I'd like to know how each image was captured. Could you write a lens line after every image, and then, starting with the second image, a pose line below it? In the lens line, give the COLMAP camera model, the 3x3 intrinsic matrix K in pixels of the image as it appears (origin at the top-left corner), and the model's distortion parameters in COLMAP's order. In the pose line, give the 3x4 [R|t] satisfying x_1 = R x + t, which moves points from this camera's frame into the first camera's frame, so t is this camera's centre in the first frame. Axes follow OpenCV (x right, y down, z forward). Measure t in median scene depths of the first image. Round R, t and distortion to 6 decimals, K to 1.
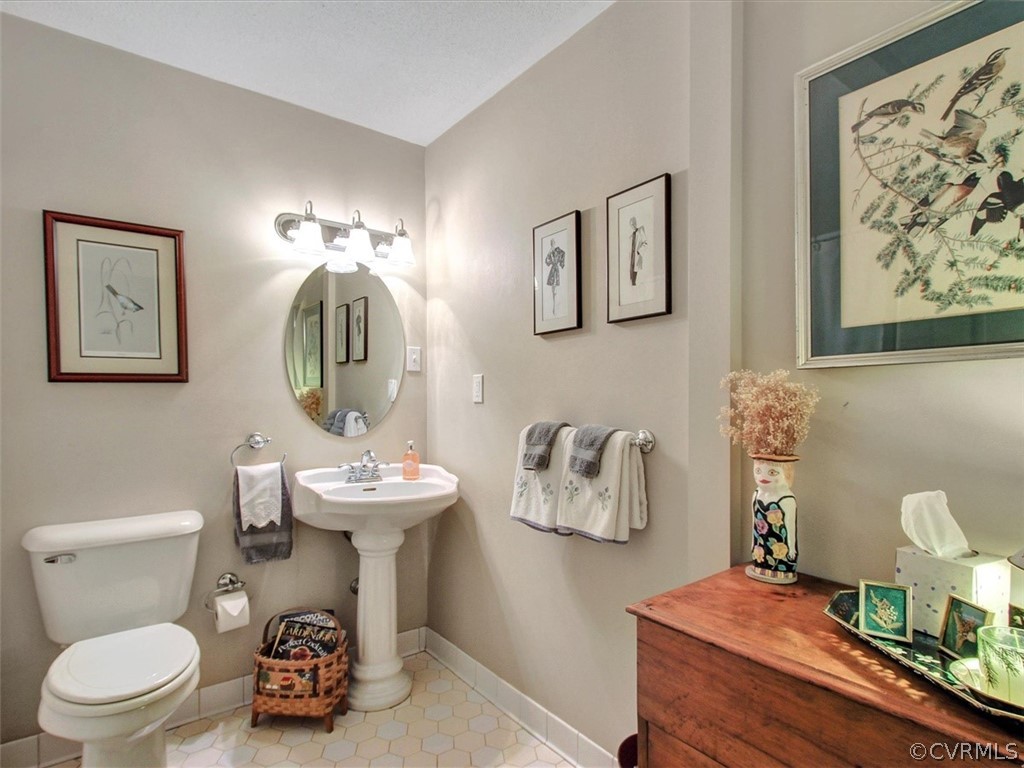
lens RADIAL K [[532.7, 0, 509.8], [0, 532.7, 399.0], [0, 0, 1]] dist [0.001248, -0.000985]
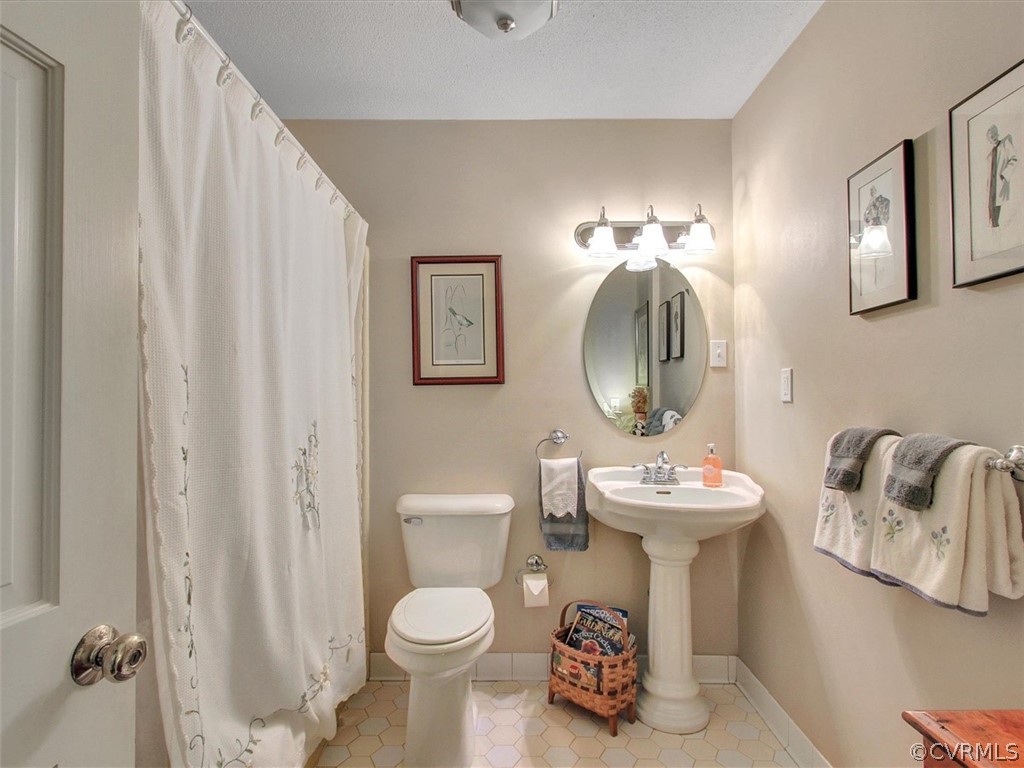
lens RADIAL K [[534.8, 0, 512.0], [0, 534.8, 384.0], [0, 0, 1]] dist [0.007065, -0.002052]
pose [[0.795787, -0.016498, -0.605352, 0.116701], [0.001150, 0.999668, -0.025732, -0.000411], [0.605576, 0.019781, 0.795542, 0.078510]]
